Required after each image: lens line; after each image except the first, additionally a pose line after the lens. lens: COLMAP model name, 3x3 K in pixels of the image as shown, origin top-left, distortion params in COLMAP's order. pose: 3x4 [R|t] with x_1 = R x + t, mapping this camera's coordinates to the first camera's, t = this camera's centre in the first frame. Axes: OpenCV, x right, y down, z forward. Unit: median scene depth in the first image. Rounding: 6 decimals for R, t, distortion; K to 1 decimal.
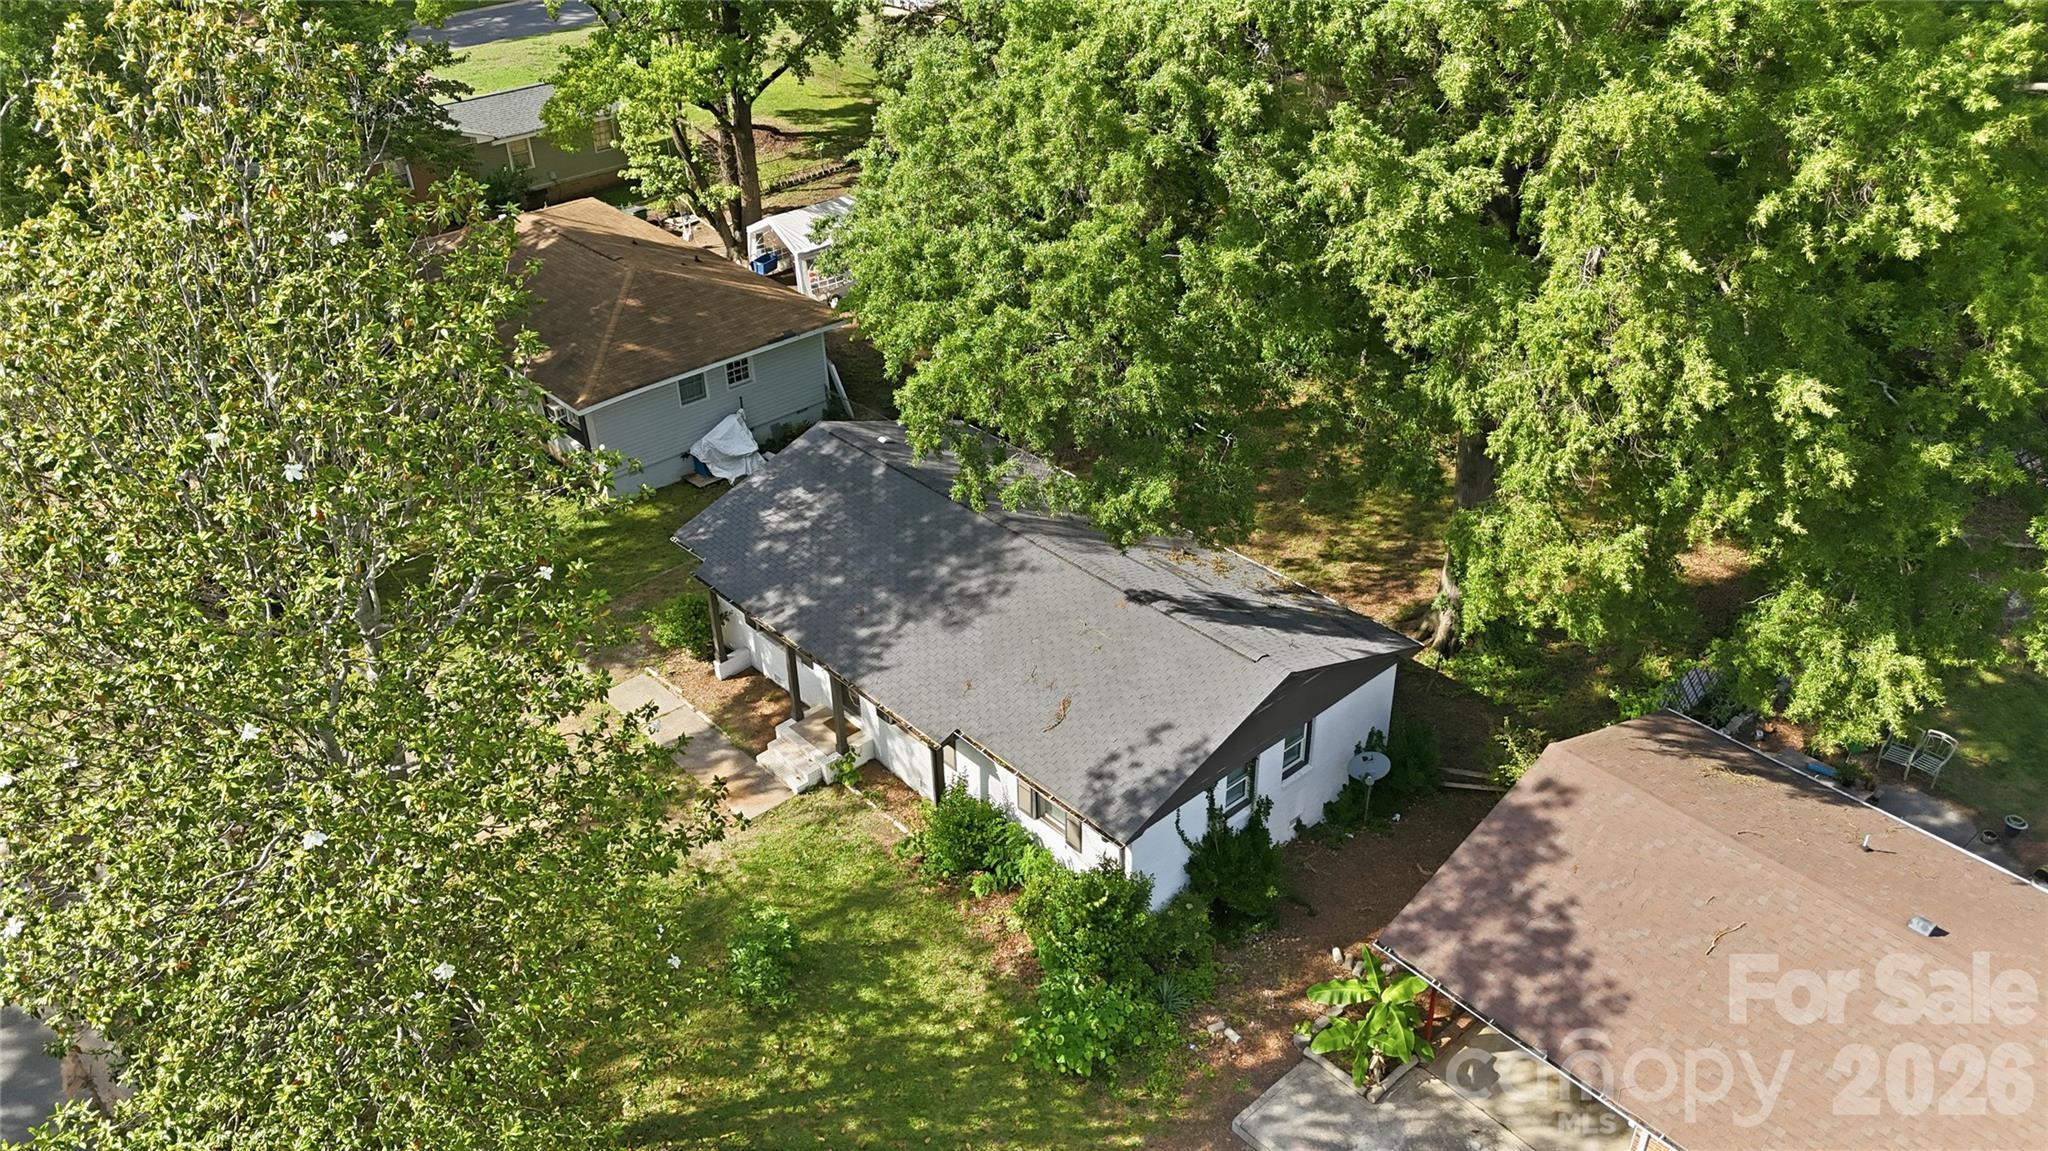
lens RADIAL K [[1509.1, 0, 1024.0], [0, 1509.1, 575.5], [0, 0, 1]] dist [0.099351, -0.110630]
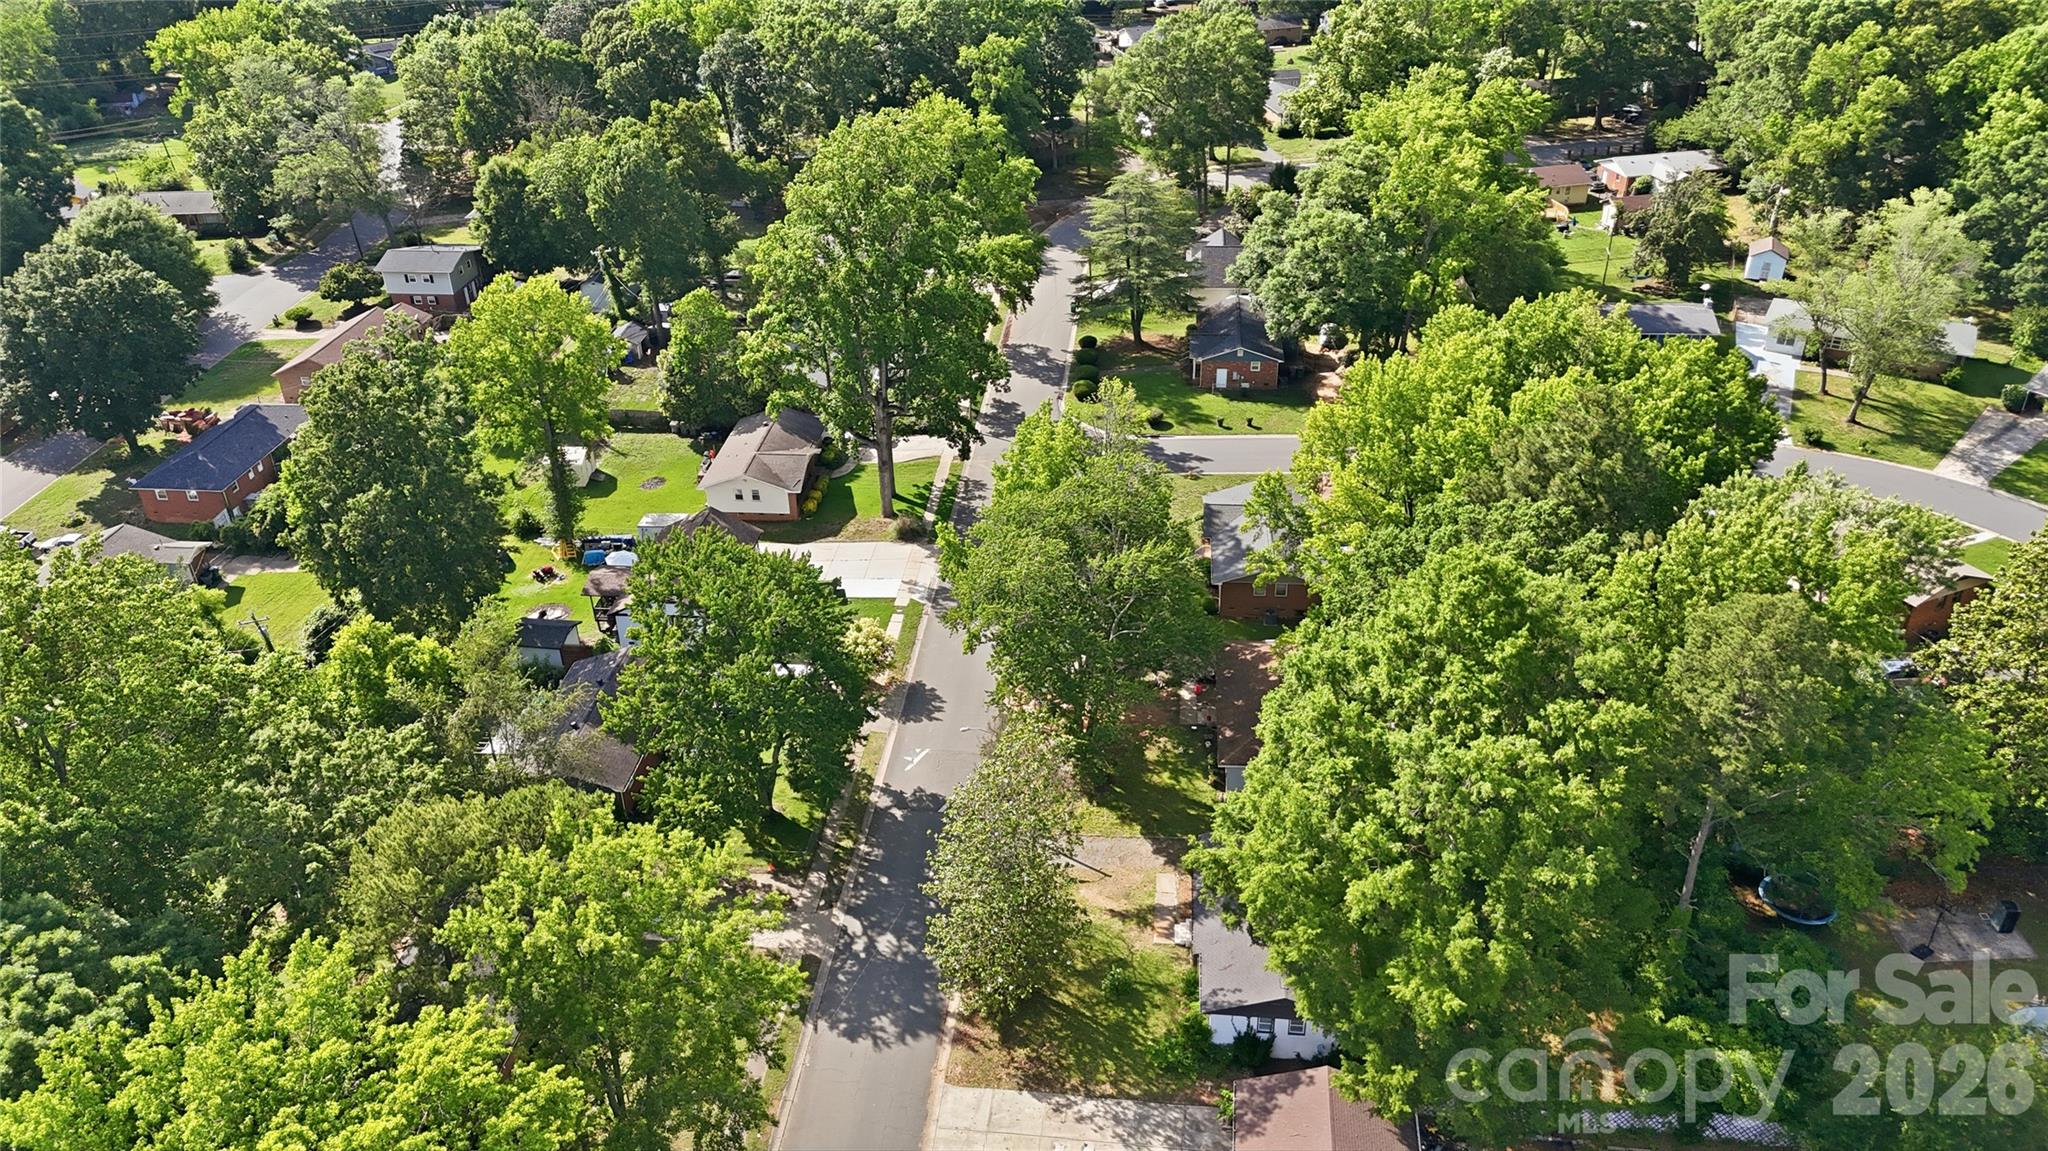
lens RADIAL K [[1509.1, 0, 1024.0], [0, 1509.1, 575.5], [0, 0, 1]] dist [0.099351, -0.110630]
pose [[0.666464, 0.380764, -0.640972, 1.340702], [-0.386137, 0.911738, 0.140116, -0.849514], [0.637749, 0.154121, 0.754667, -1.567462]]
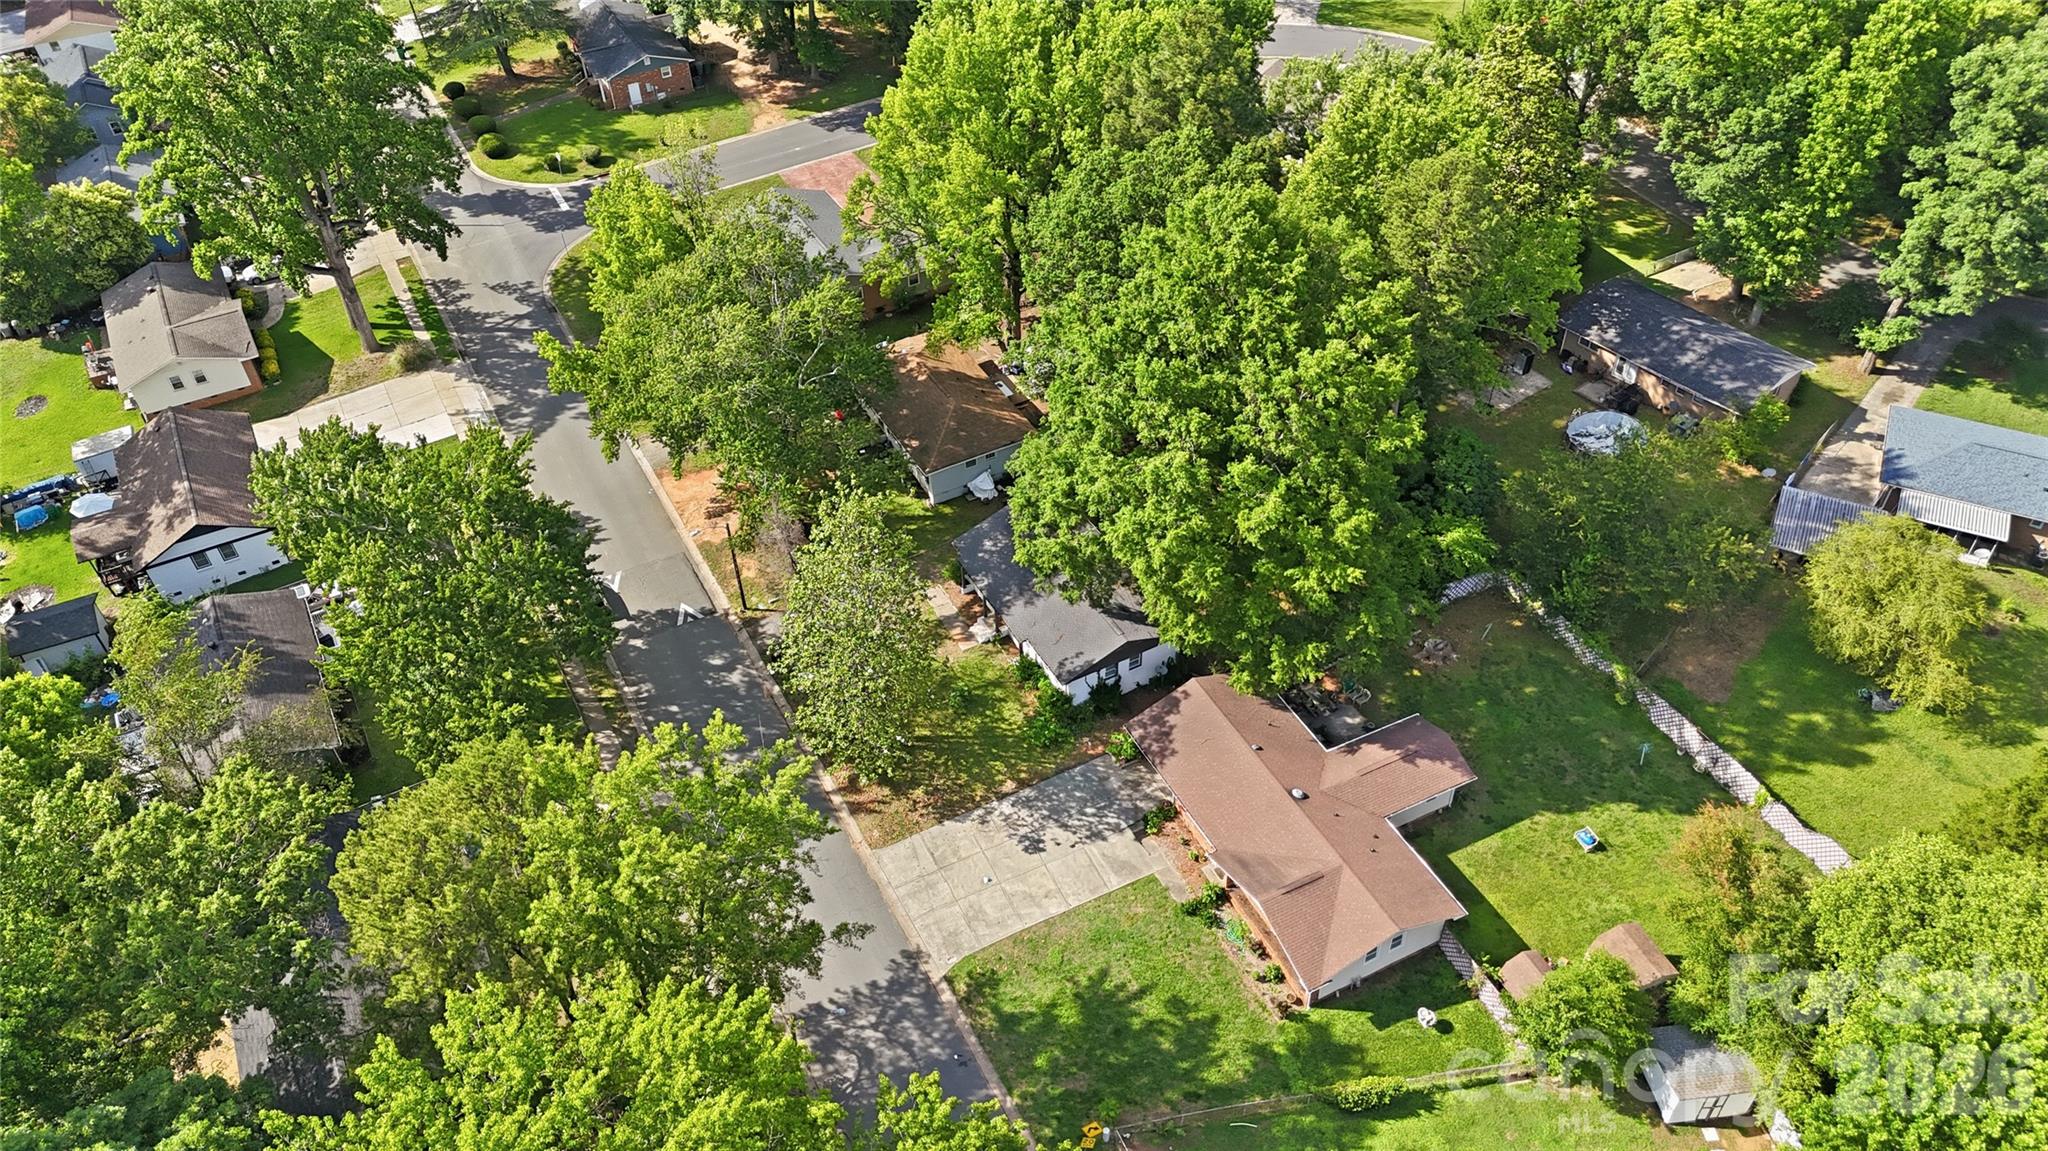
lens RADIAL K [[1509.1, 0, 1024.0], [0, 1509.1, 575.5], [0, 0, 1]] dist [0.099351, -0.110630]
pose [[0.969148, 0.163134, -0.184770, 0.509631], [-0.122873, 0.969606, 0.211582, -0.691255], [0.213671, -0.182351, 0.959736, -2.003467]]
